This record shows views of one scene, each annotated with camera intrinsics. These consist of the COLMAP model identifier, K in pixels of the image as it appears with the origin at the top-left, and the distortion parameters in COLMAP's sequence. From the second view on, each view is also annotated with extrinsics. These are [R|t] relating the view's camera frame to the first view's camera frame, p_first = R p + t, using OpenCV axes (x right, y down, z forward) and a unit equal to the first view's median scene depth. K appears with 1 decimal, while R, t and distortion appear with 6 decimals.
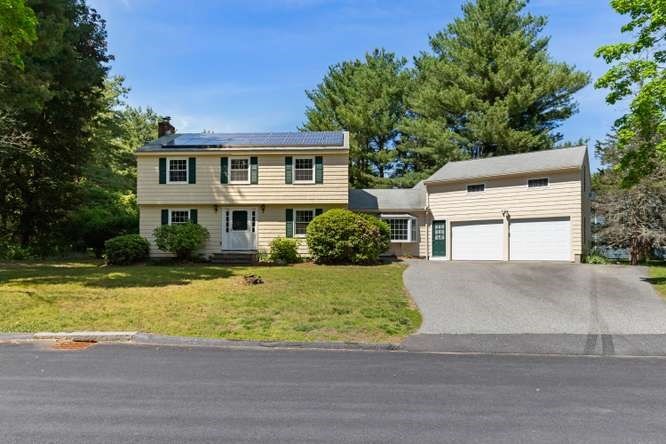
lens RADIAL K [[387.4, 0, 330.3], [0, 387.4, 239.6], [0, 0, 1]] dist [-0.000878, -0.000690]
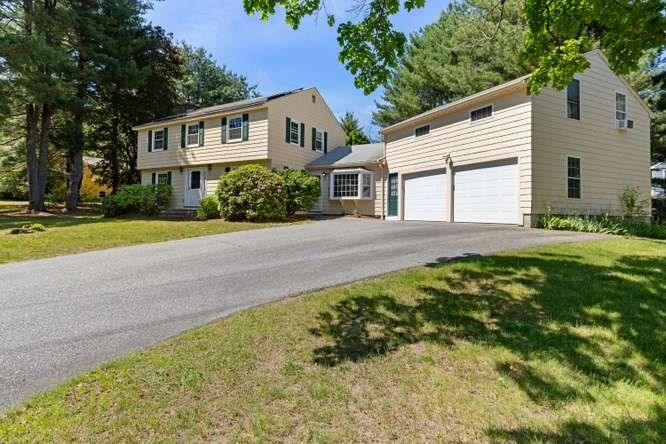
lens RADIAL K [[329.5, 0, 334.5], [0, 329.5, 201.7], [0, 0, 1]] dist [0.000387, -0.000077]
pose [[0.894757, -0.001944, -0.446550, 0.549871], [-0.000412, 0.999987, -0.005178, 0.018325], [0.446554, 0.004817, 0.894744, 0.329217]]
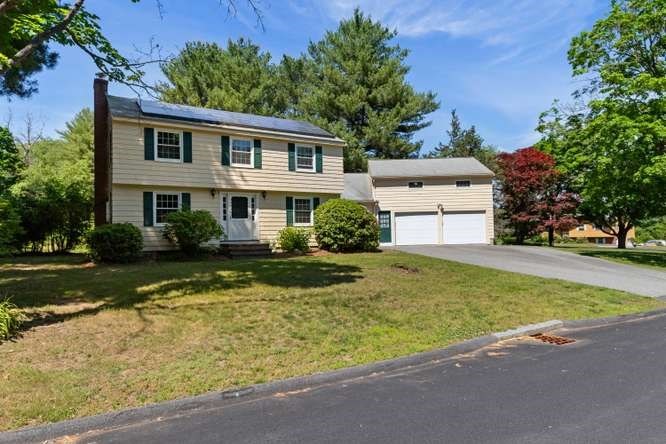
lens RADIAL K [[378.7, 0, 307.9], [0, 378.7, 224.2], [0, 0, 1]] dist [-0.001328, -0.000094]
pose [[0.868886, 0.001035, 0.495011, -0.533535], [0.001968, 0.999983, -0.005545, -0.005111], [-0.495008, 0.005792, 0.868869, 0.150677]]
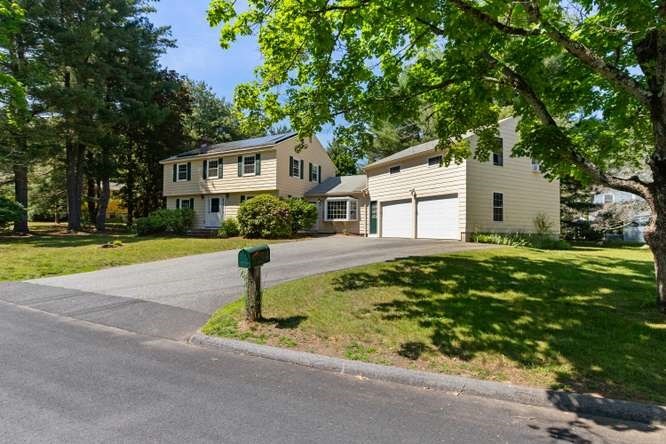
lens RADIAL K [[316.9, 0, 333.0], [0, 316.9, 222.0], [0, 0, 1]] dist [0.001309, 0.000070]
pose [[0.910527, -0.001122, -0.413448, 0.616828], [0.001530, 0.999999, 0.000655, 0.010080], [0.413447, -0.001229, 0.910527, 0.144757]]
